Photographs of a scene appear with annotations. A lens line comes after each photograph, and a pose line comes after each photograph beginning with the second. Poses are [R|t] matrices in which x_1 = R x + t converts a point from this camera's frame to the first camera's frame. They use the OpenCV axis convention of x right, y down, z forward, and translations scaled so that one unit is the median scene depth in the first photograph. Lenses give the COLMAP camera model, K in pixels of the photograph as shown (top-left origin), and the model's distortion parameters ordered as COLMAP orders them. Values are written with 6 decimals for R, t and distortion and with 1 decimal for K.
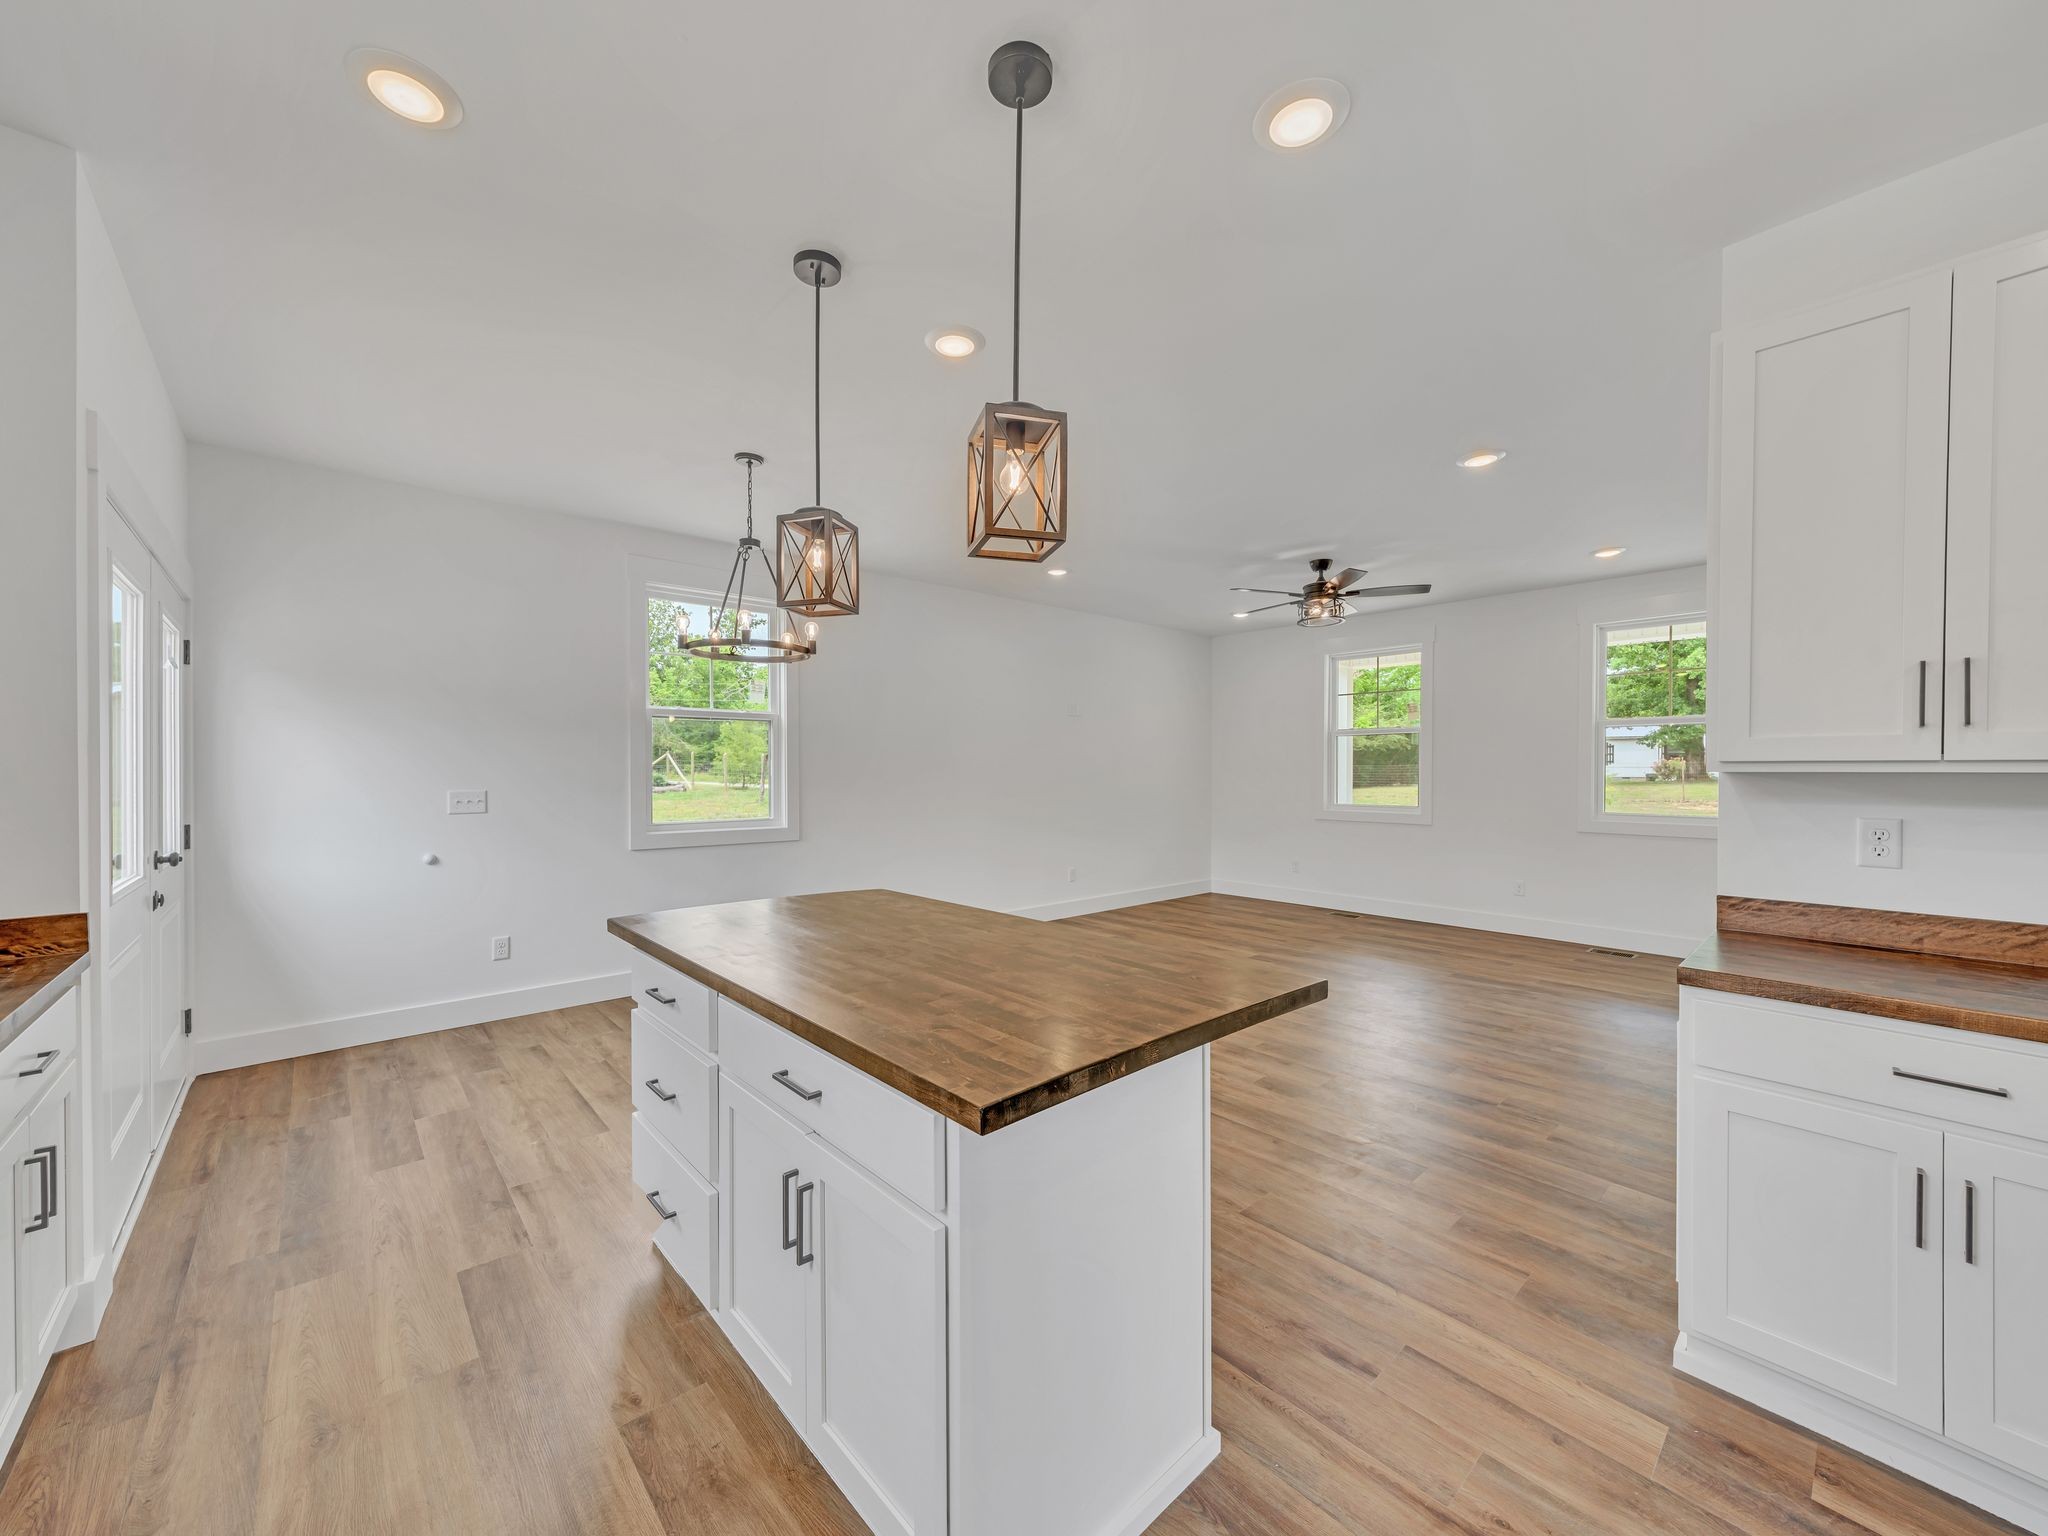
lens RADIAL K [[802.7, 0, 1024.0], [0, 802.7, 768.0], [0, 0, 1]] dist [-0.000686, -0.000030]
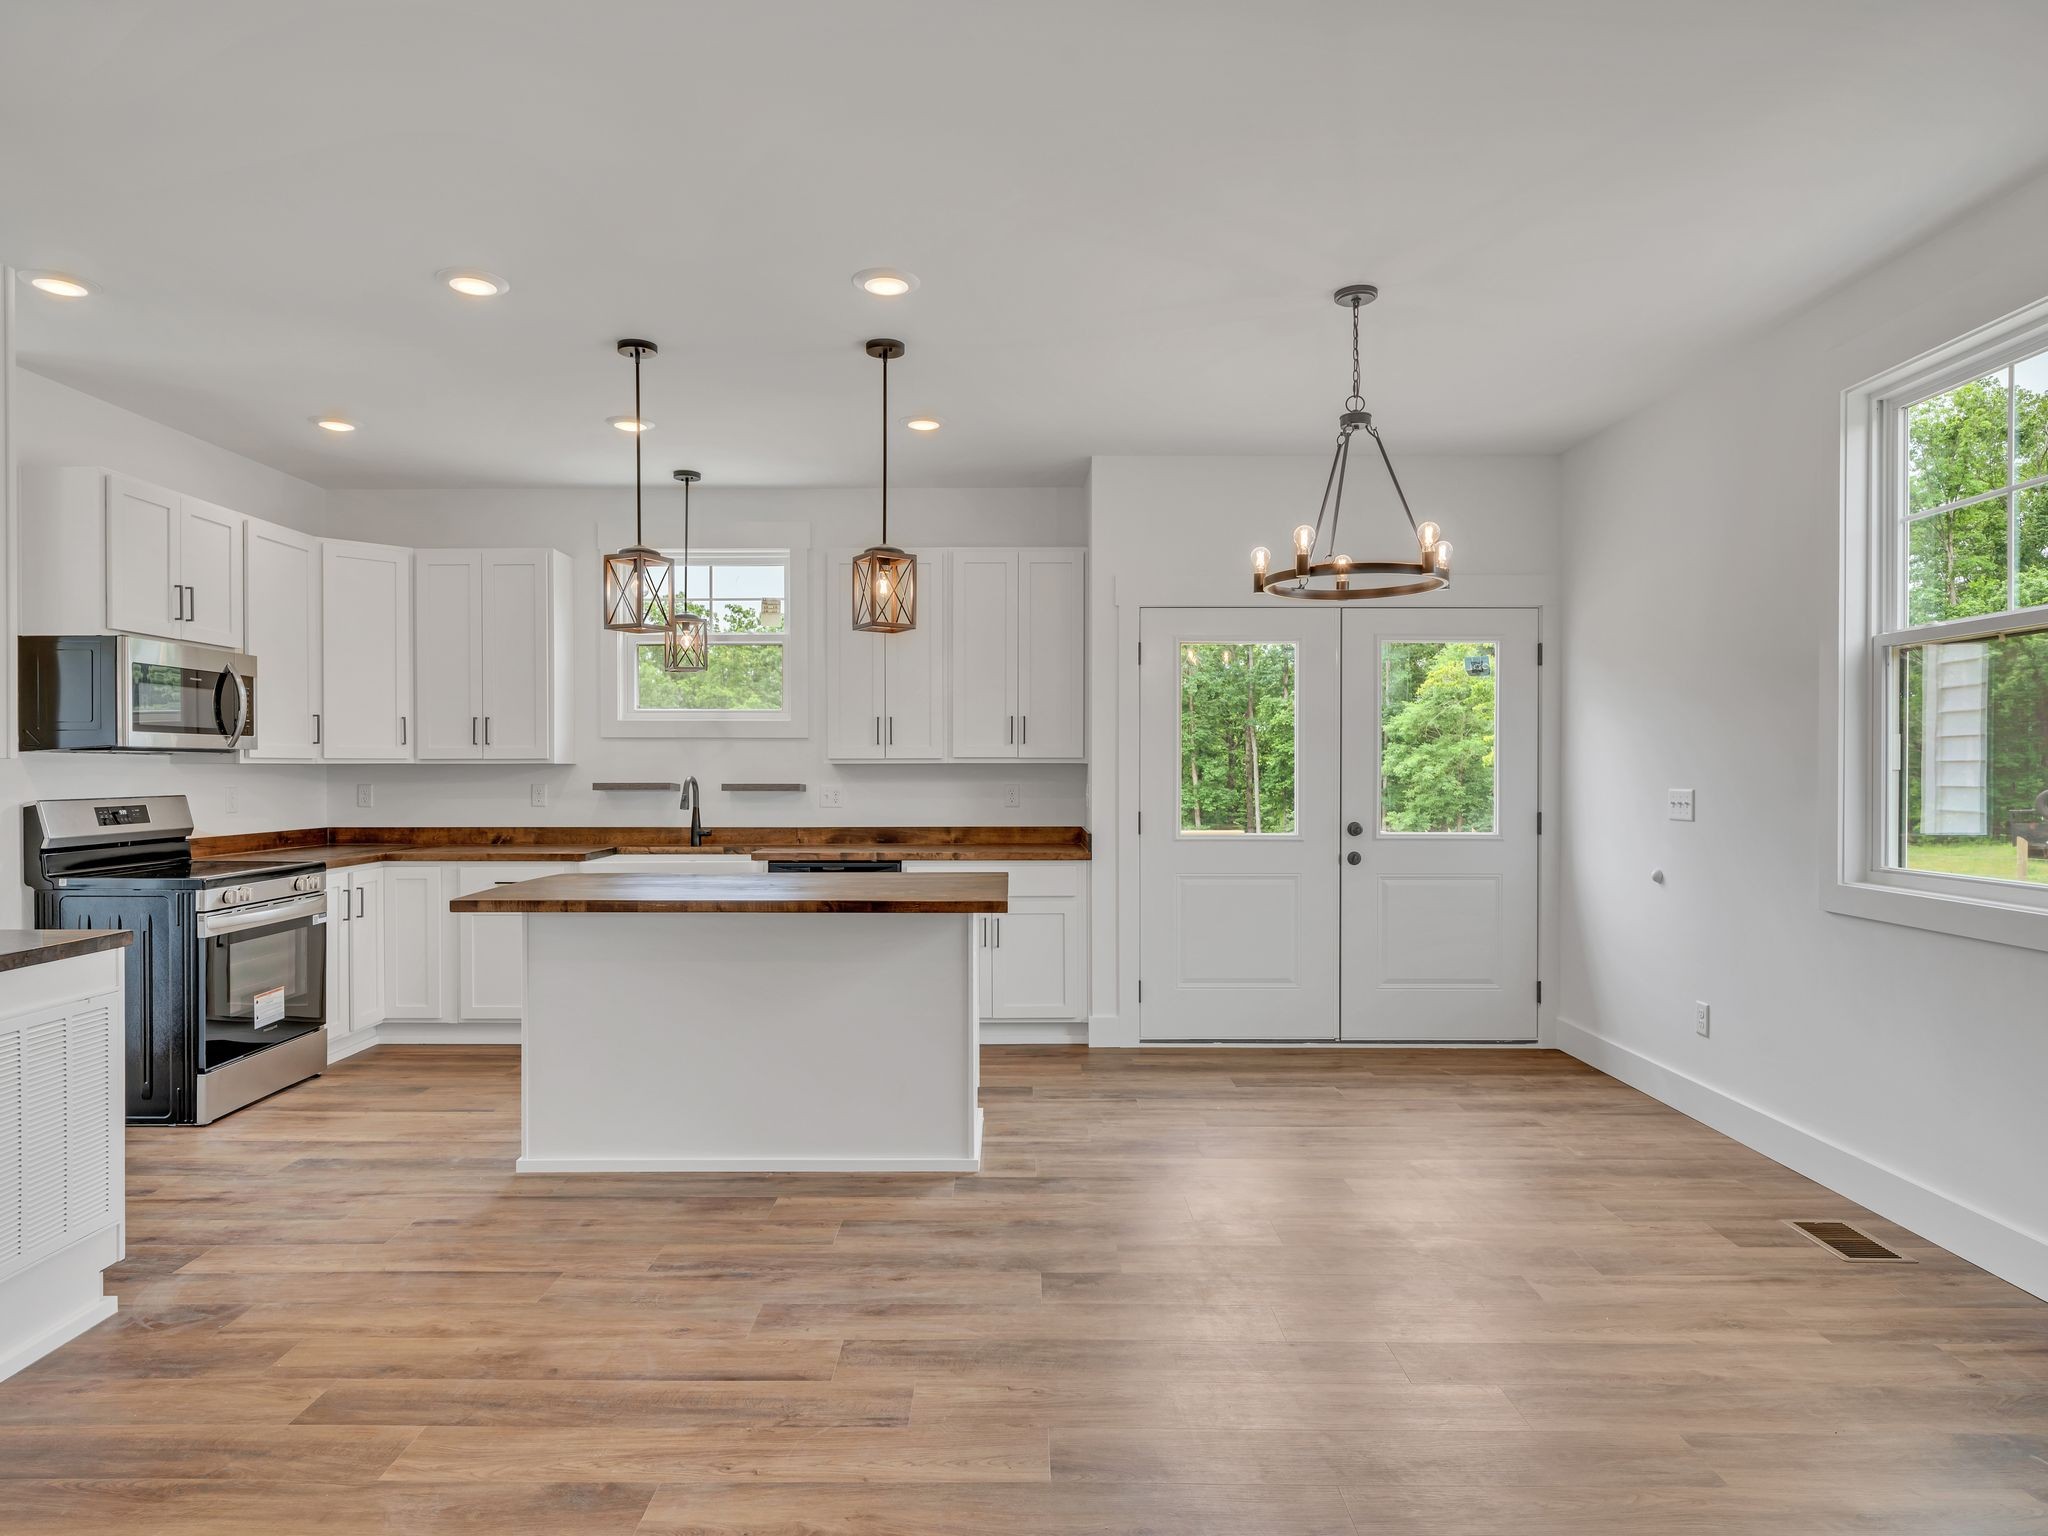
lens RADIAL K [[1191.2, 0, 1020.0], [0, 1191.2, 772.1], [0, 0, 1]] dist [0.000876, -0.000945]
pose [[-0.670285, 0.006916, -0.742072, 0.621595], [0.003036, 0.999974, 0.006577, 0.005288], [0.742098, 0.002156, -0.670288, 1.558899]]
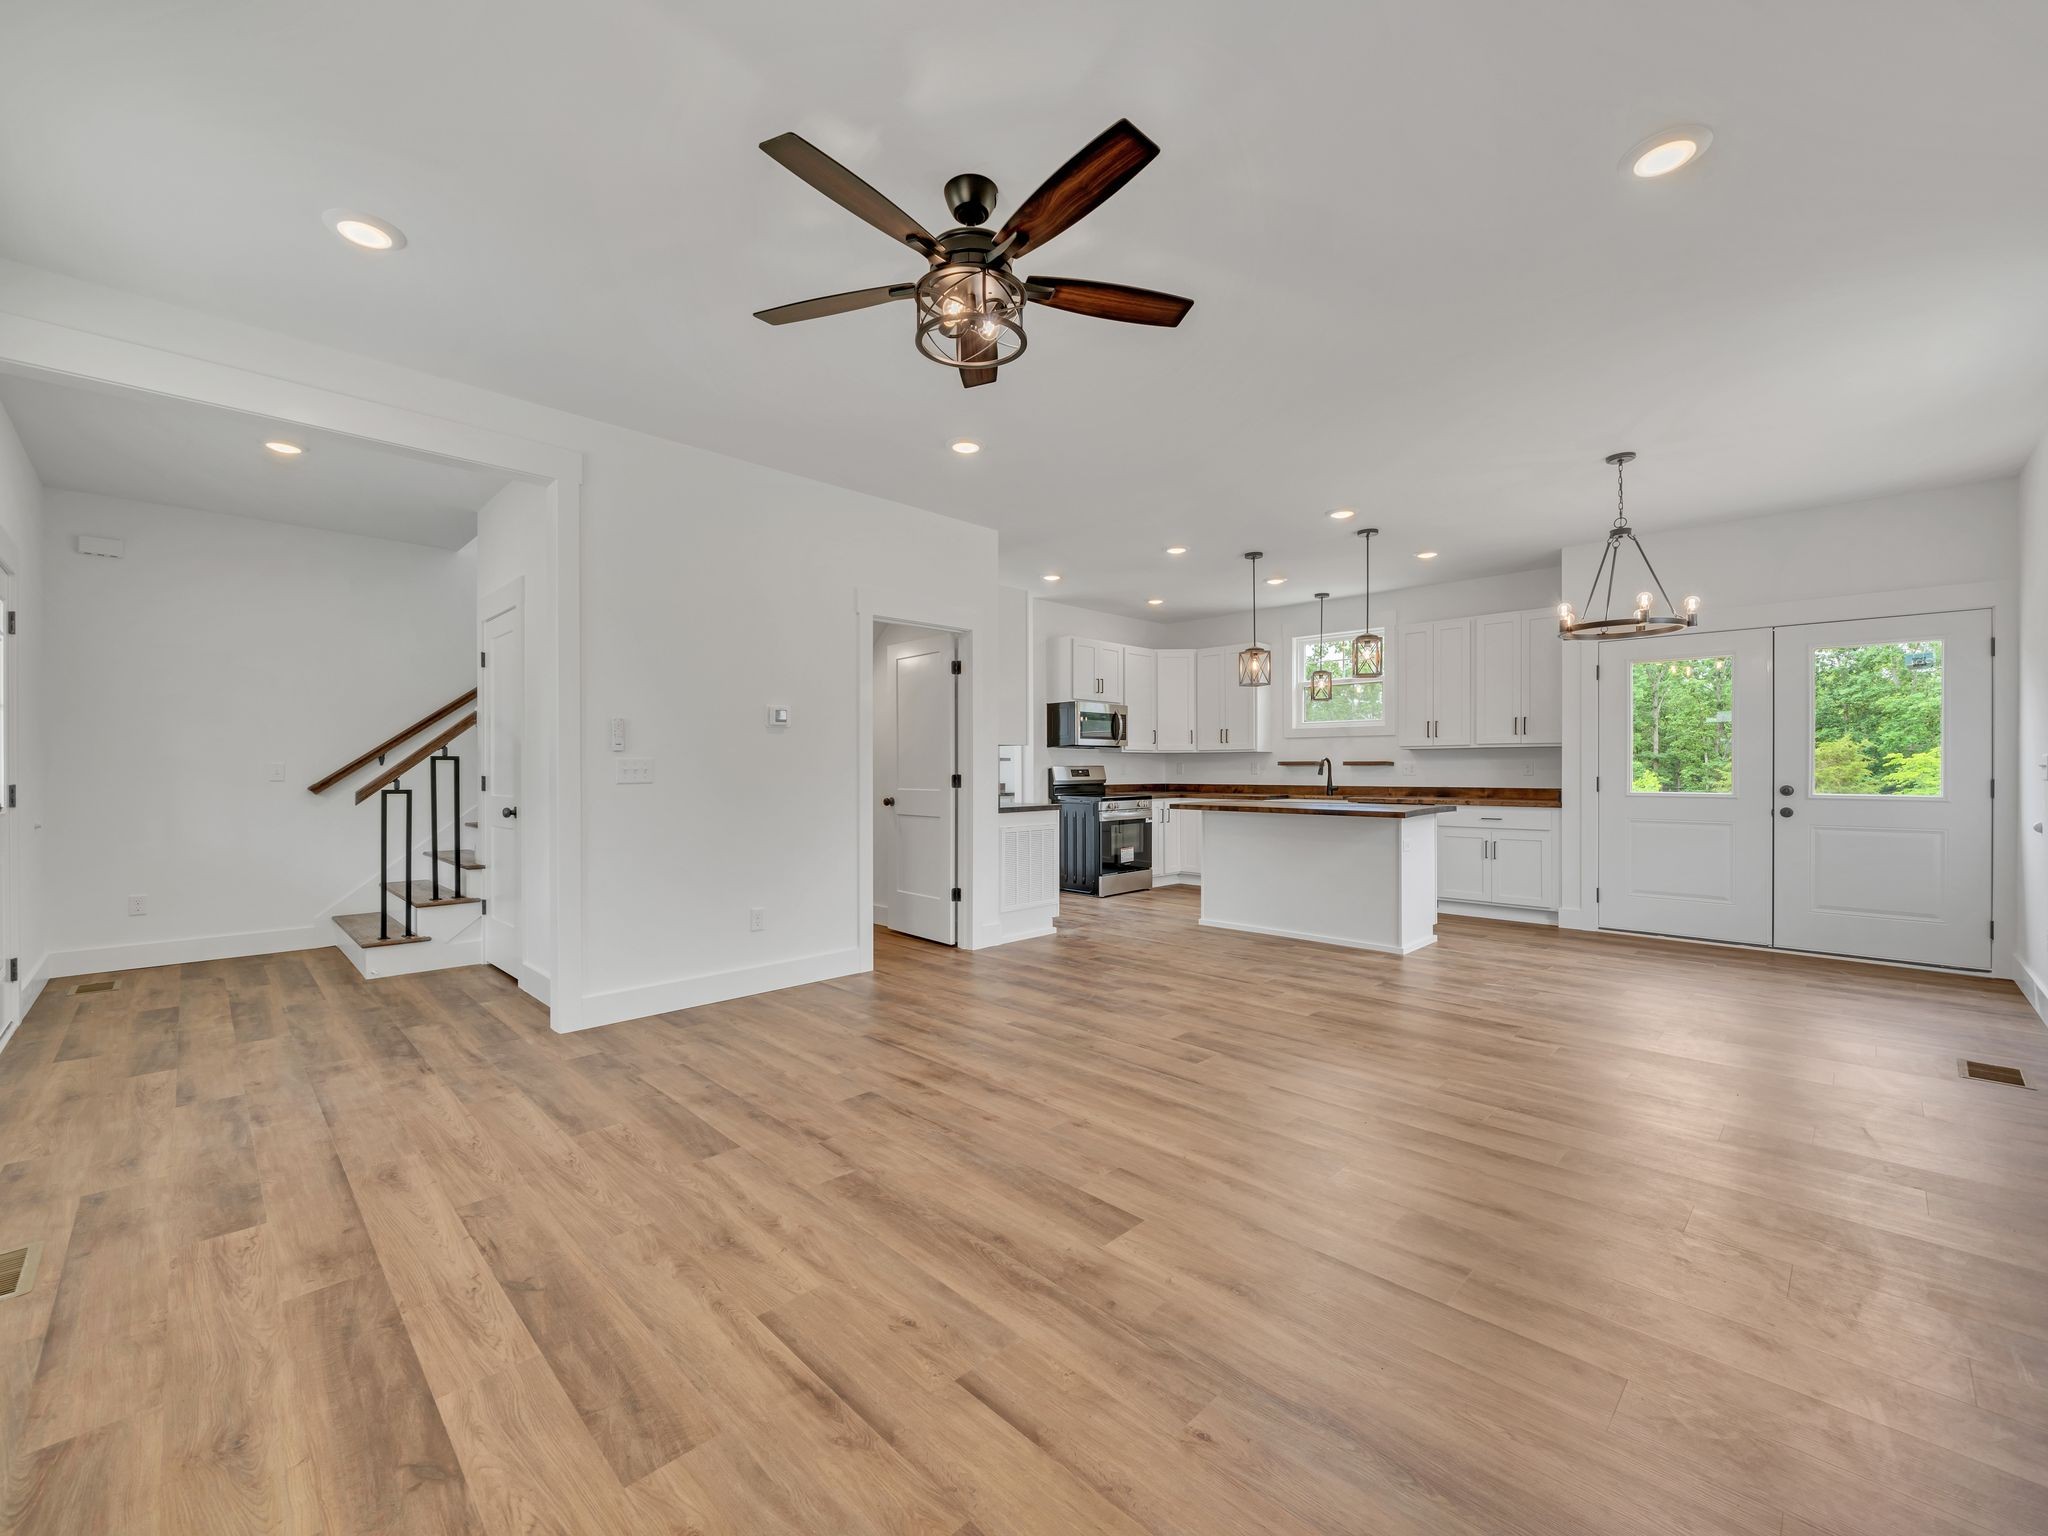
lens RADIAL K [[872.9, 0, 1013.5], [0, 872.9, 769.6], [0, 0, 1]] dist [-0.012487, 0.000861]
pose [[-0.999164, 0.005220, -0.040536, 0.589193], [0.005238, 0.999986, -0.000349, 0.048956], [0.040534, -0.000561, -0.999178, 2.321749]]
